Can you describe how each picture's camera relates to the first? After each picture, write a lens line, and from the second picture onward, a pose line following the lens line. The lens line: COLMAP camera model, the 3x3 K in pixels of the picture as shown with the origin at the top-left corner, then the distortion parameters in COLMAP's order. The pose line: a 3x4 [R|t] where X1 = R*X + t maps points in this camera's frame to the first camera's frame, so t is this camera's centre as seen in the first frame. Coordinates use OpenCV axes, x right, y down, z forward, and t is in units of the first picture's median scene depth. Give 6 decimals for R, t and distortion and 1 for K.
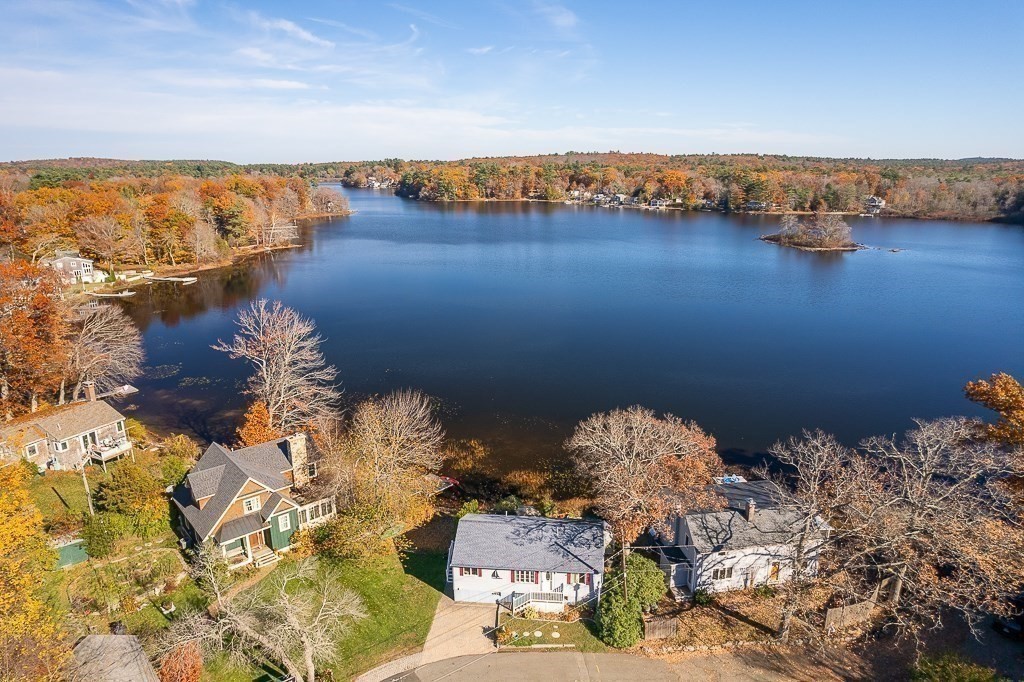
lens RADIAL K [[667.3, 0, 520.1], [0, 667.3, 323.1], [0, 0, 1]] dist [-0.054002, 0.044449]
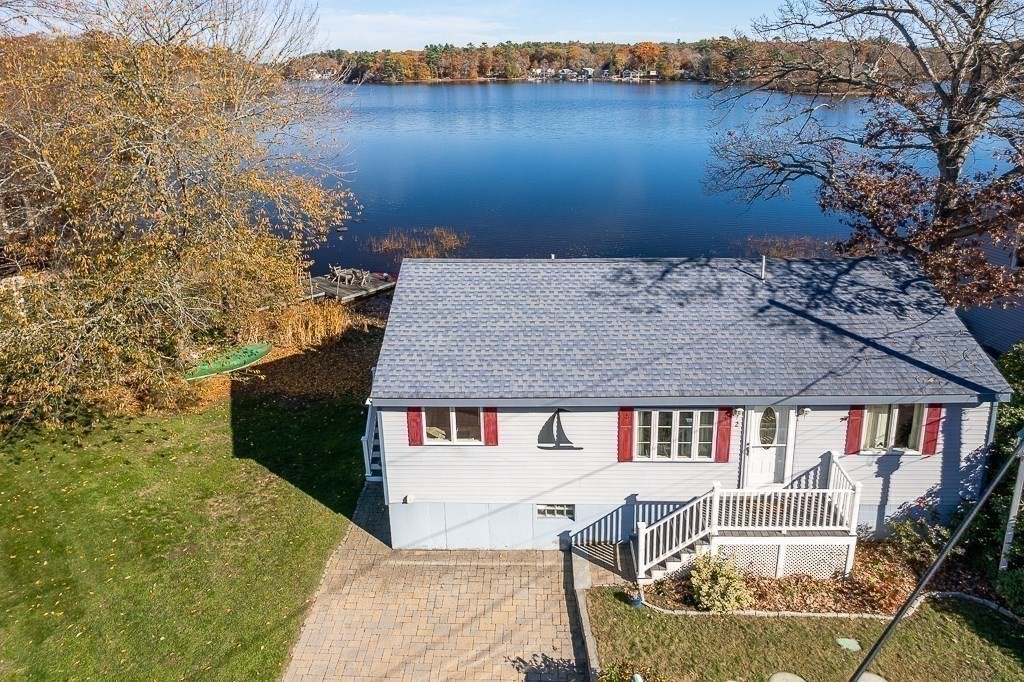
lens RADIAL K [[697.3, 0, 502.2], [0, 697.3, 231.3], [0, 0, 1]] dist [-0.053341, 0.023878]
pose [[0.998779, -0.035524, 0.034324, -0.054828], [0.035690, 0.999354, -0.004216, 0.268412], [-0.034152, 0.005436, 0.999402, 0.653660]]
